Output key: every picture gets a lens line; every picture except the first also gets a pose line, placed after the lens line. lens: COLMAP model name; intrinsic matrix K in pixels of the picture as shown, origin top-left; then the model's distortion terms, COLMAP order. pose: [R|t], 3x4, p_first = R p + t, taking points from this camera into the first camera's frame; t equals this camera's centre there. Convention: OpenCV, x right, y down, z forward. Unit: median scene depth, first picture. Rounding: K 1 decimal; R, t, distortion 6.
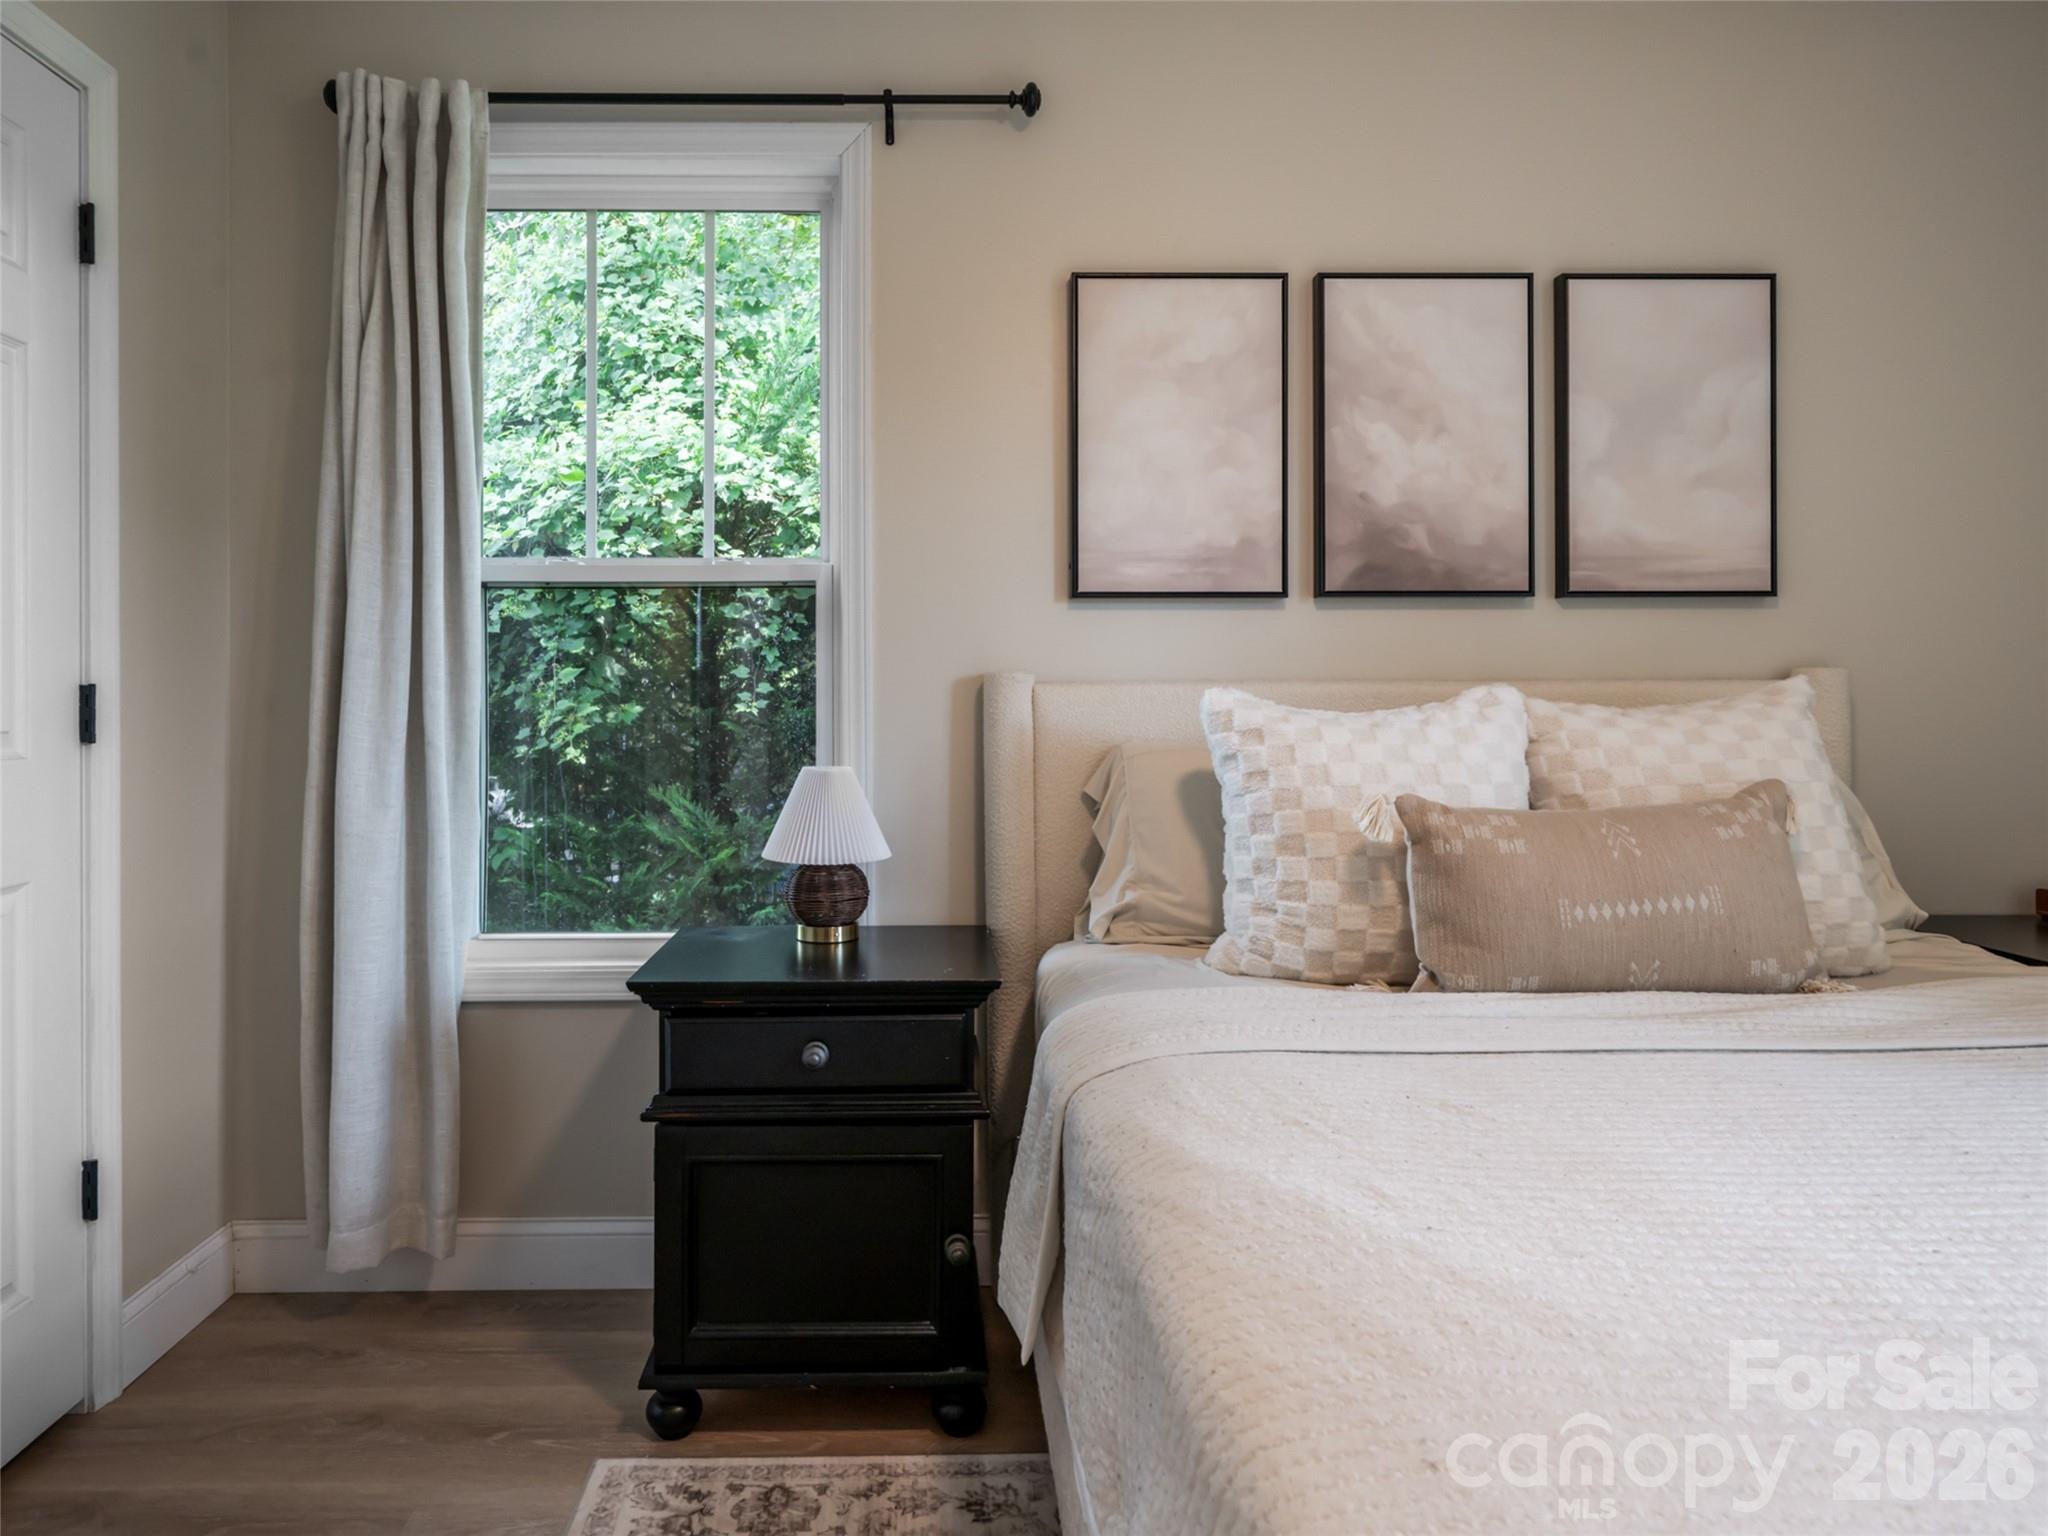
lens RADIAL K [[1303.3, 0, 939.0], [0, 1303.3, 722.6], [0, 0, 1]] dist [-0.008543, 0.004729]
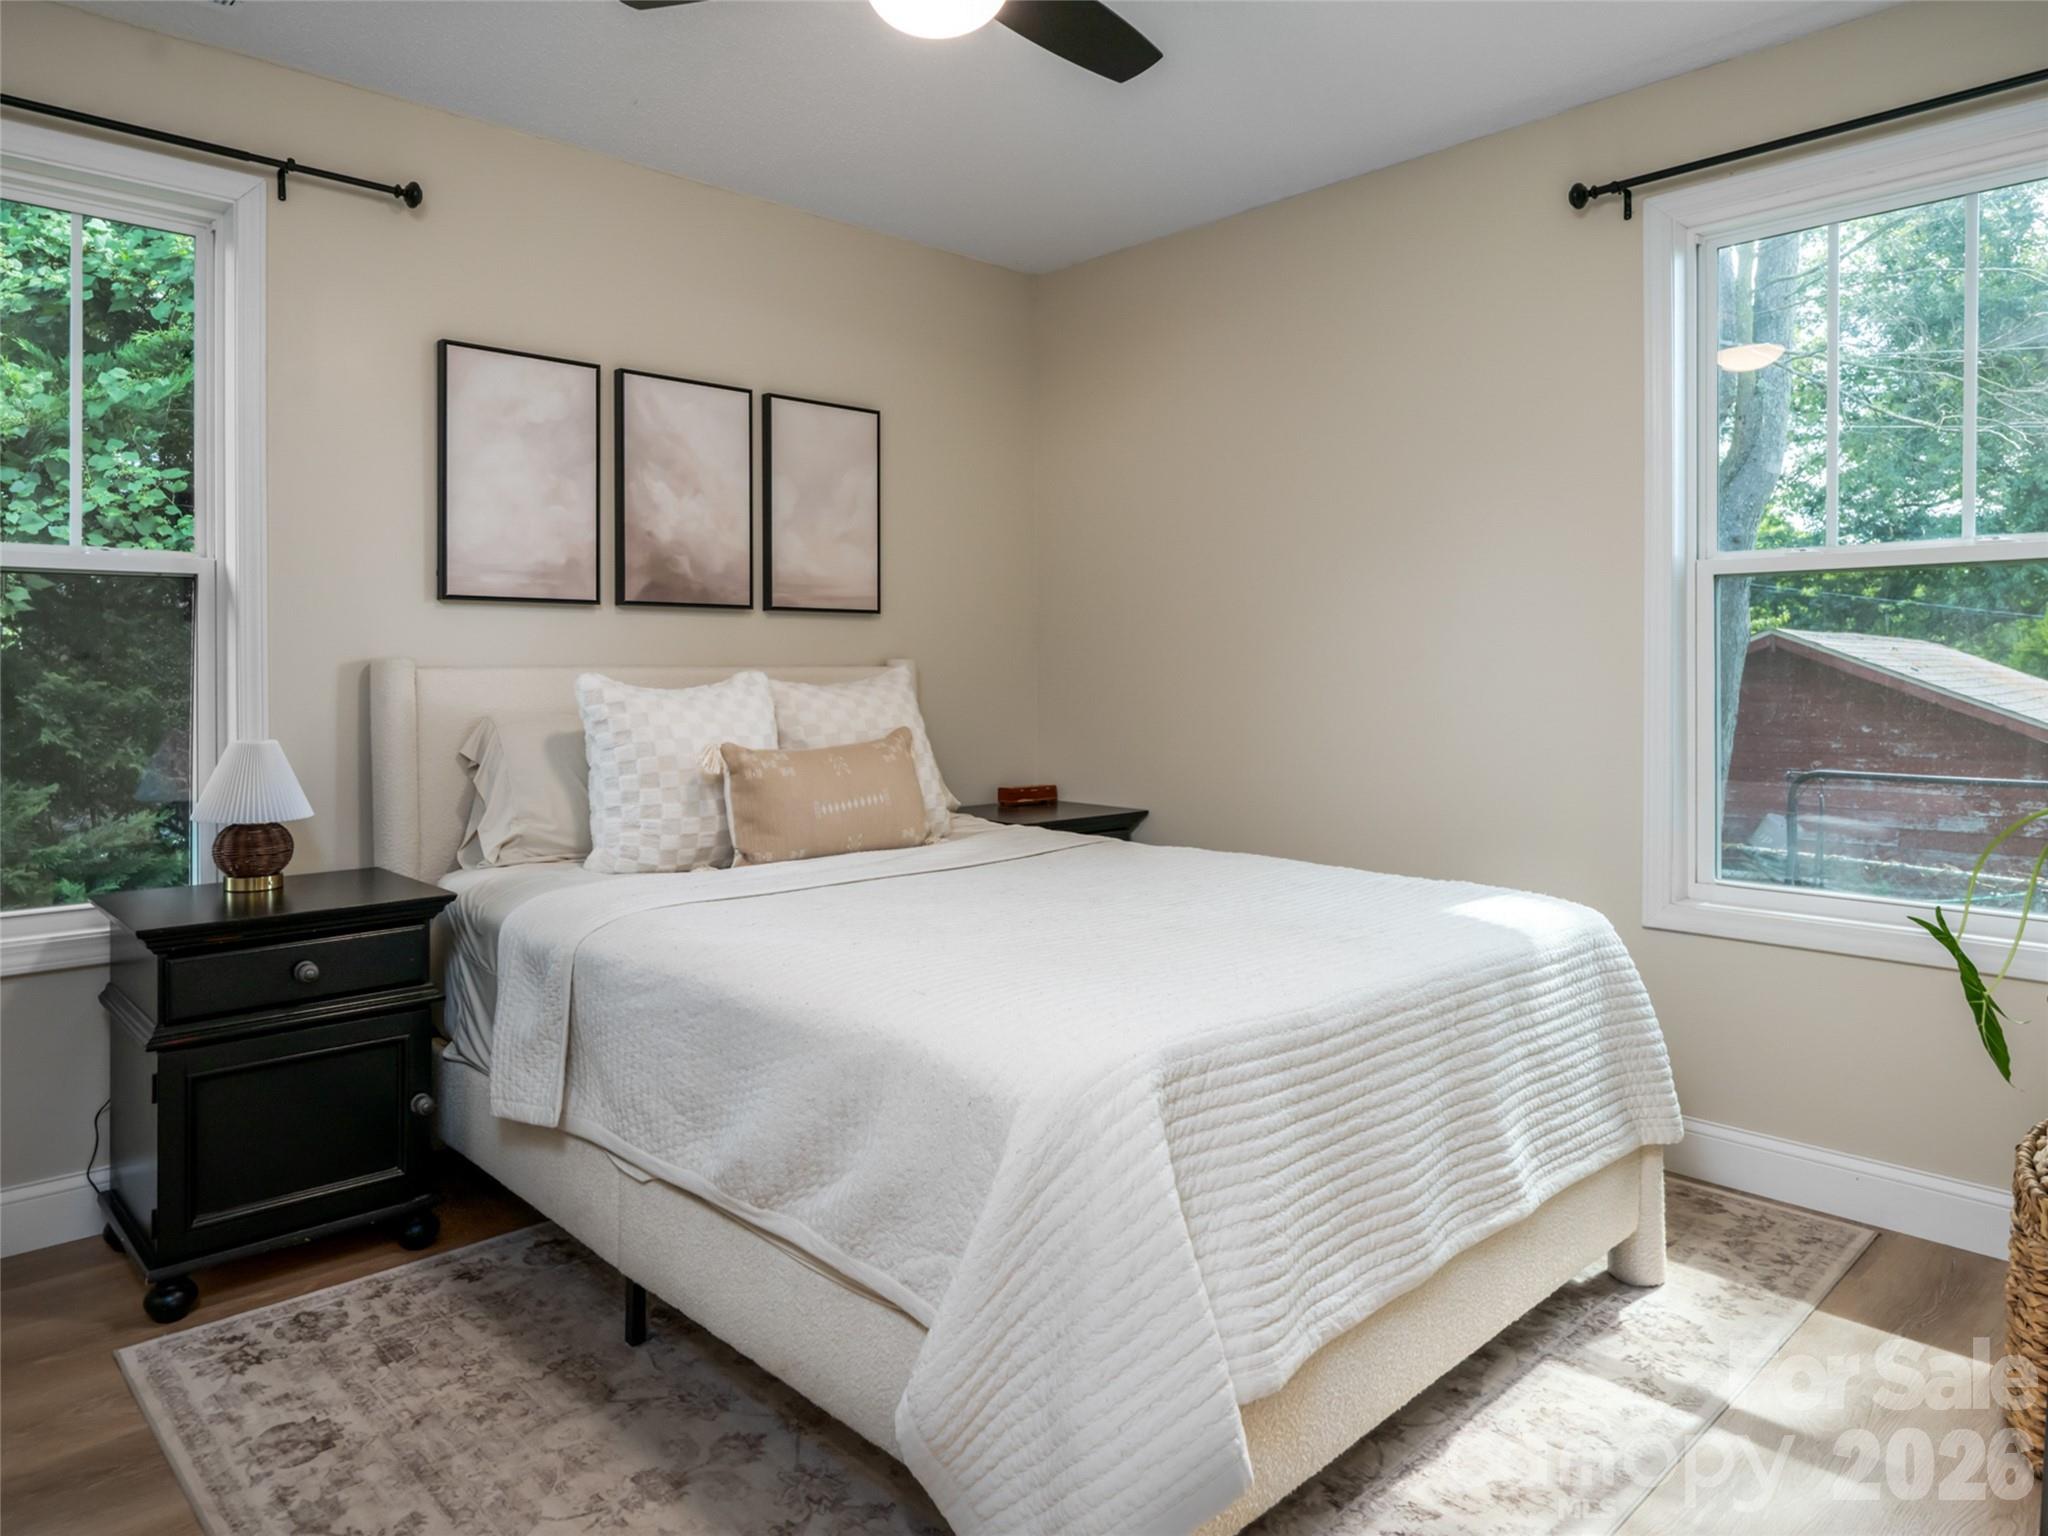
lens RADIAL K [[1303.3, 0, 1019.4], [0, 1303.3, 763.3], [0, 0, 1]] dist [-0.008543, 0.004729]
pose [[0.715497, -0.047601, 0.696992, -0.428445], [0.009007, 0.998222, 0.058928, -0.008008], [-0.698558, -0.035885, 0.714653, -0.322992]]
